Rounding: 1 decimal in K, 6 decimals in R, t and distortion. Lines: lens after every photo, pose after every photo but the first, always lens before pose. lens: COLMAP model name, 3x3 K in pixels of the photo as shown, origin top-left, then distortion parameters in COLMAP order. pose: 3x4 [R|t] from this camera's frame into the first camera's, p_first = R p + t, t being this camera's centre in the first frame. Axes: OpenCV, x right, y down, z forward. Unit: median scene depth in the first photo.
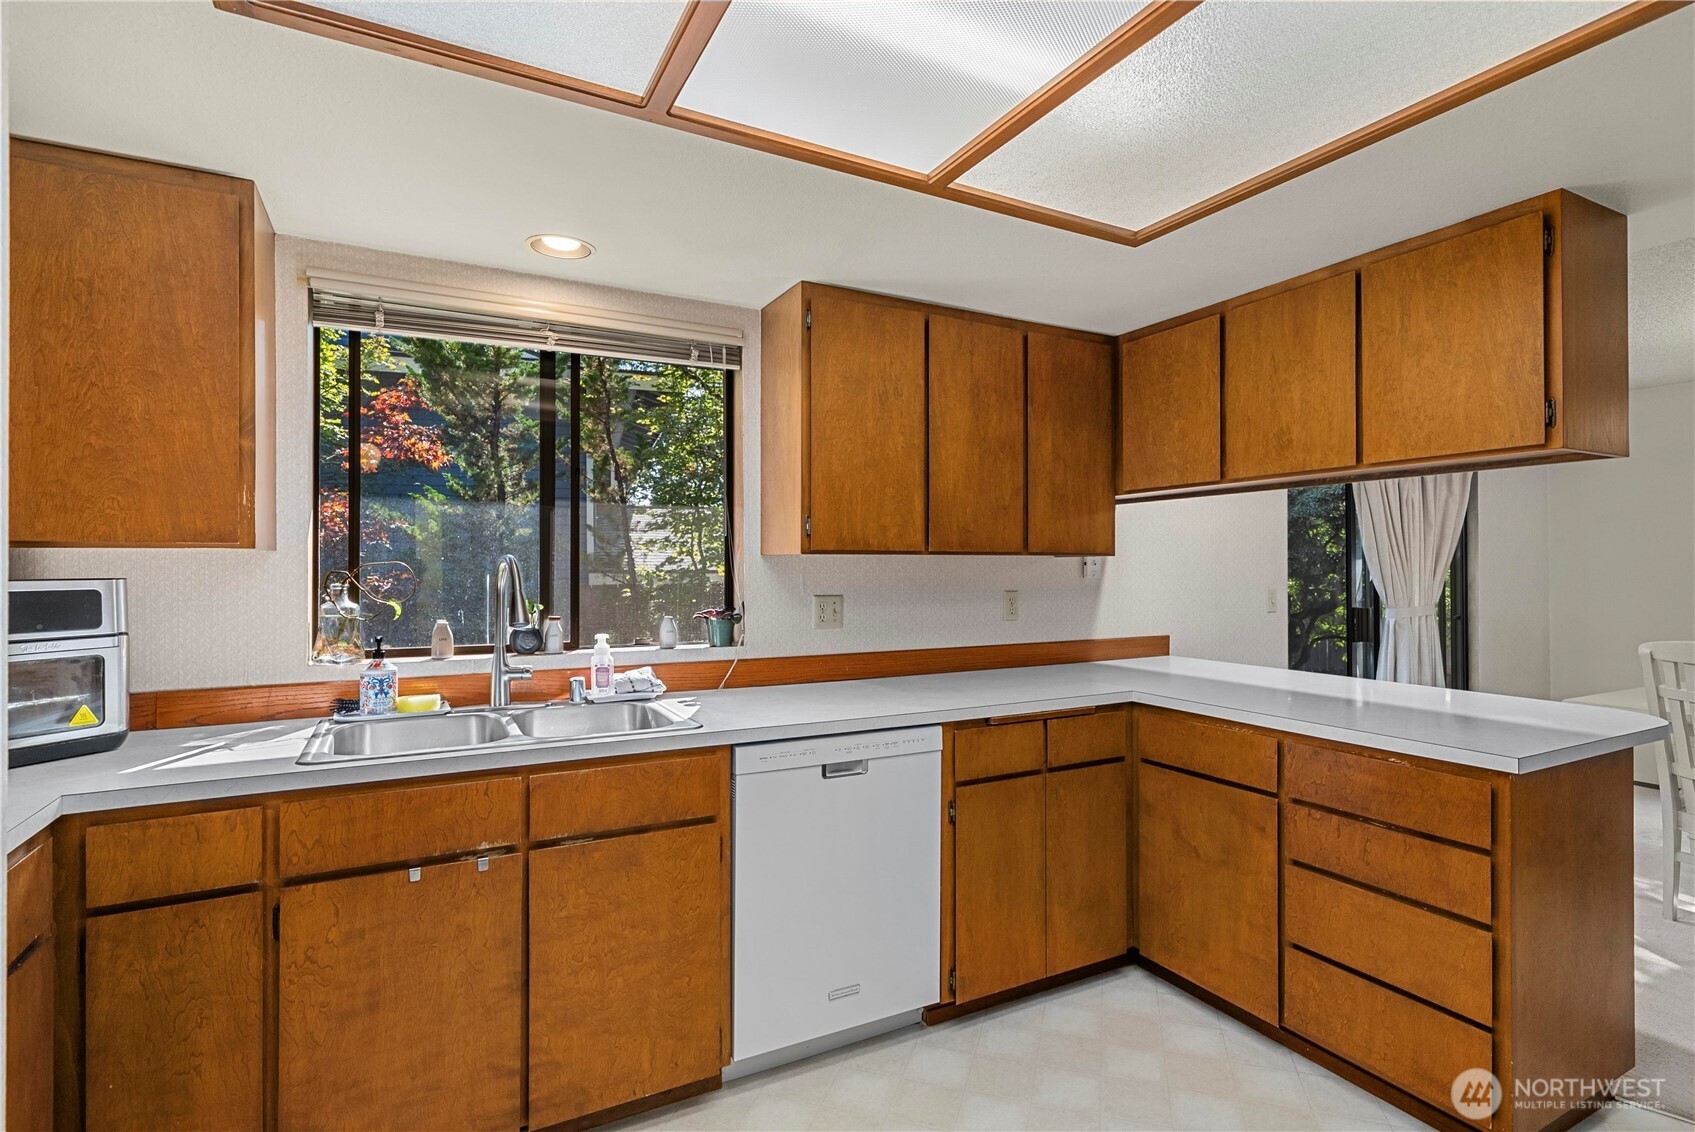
lens RADIAL K [[836.8, 0, 862.8], [0, 836.8, 567.5], [0, 0, 1]] dist [0.002305, 0.000206]
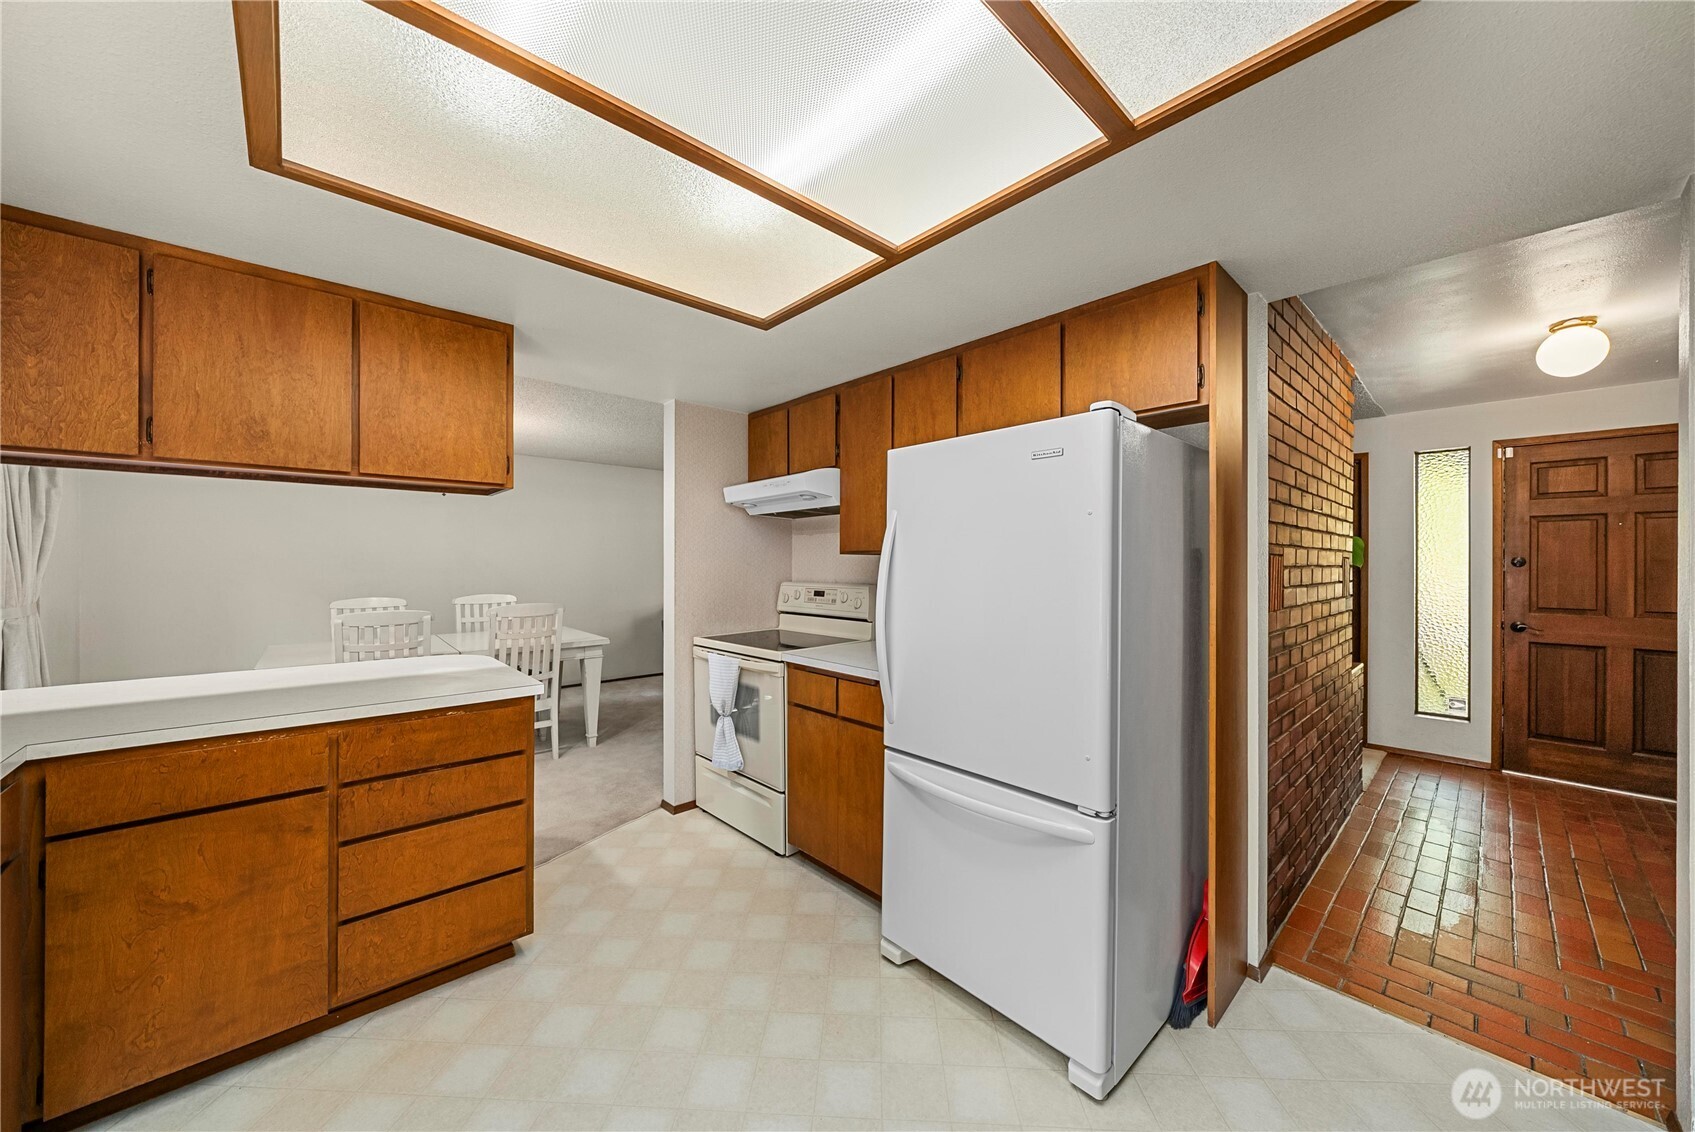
lens RADIAL K [[577.6, 0, 847.9], [0, 577.6, 563.1], [0, 0, 1]] dist [-0.006507, 0.000633]
pose [[-0.227583, -0.001417, 0.973758, -0.345748], [-0.003899, 0.999992, 0.000544, -0.003106], [-0.973751, -0.003673, -0.227586, 0.574659]]
